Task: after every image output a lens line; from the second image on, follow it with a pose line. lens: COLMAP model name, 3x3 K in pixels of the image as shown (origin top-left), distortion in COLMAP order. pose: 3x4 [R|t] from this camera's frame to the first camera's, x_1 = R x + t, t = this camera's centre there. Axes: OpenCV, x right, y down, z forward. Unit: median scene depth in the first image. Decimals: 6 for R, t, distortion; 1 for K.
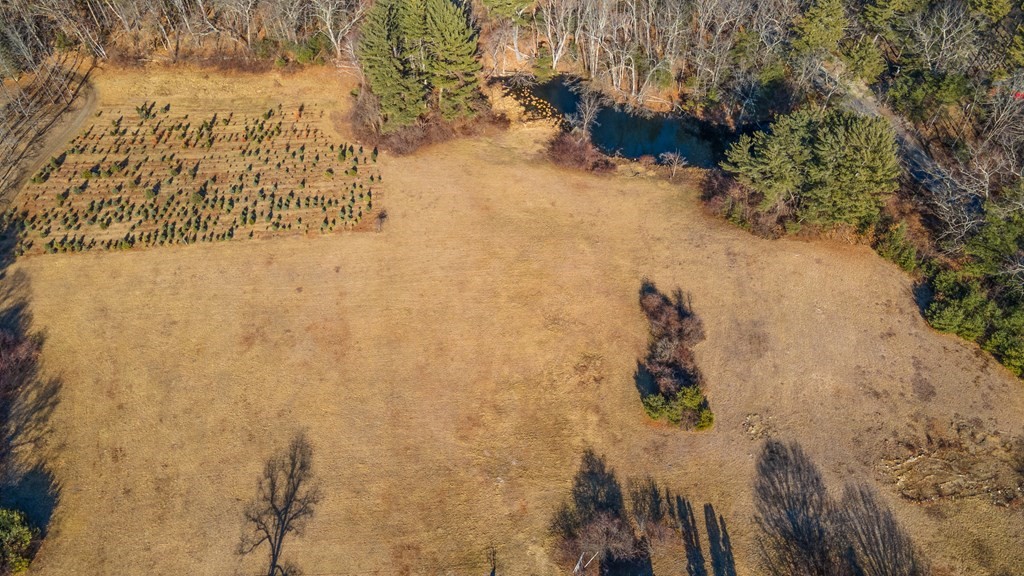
lens RADIAL K [[761.7, 0, 512.0], [0, 761.7, 288.0], [0, 0, 1]] dist [0.046633, -0.001485]
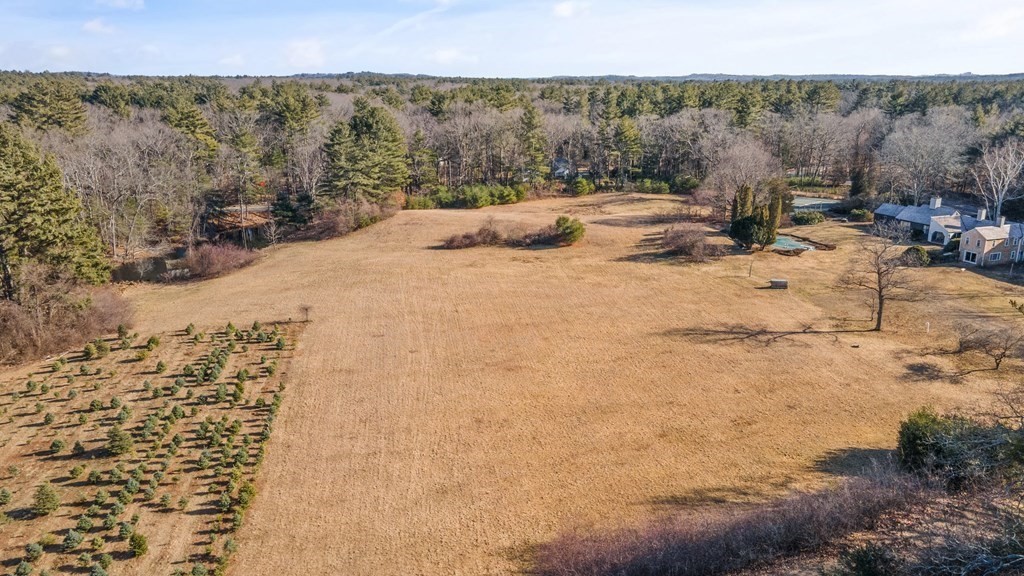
lens RADIAL K [[761.7, 0, 512.0], [0, 761.7, 288.0], [0, 0, 1]] dist [0.046633, -0.001485]
pose [[-0.054521, -0.254653, 0.965494, -0.855064], [0.733978, 0.645349, 0.211661, -0.106079], [-0.676981, 0.720192, 0.151725, 0.736433]]
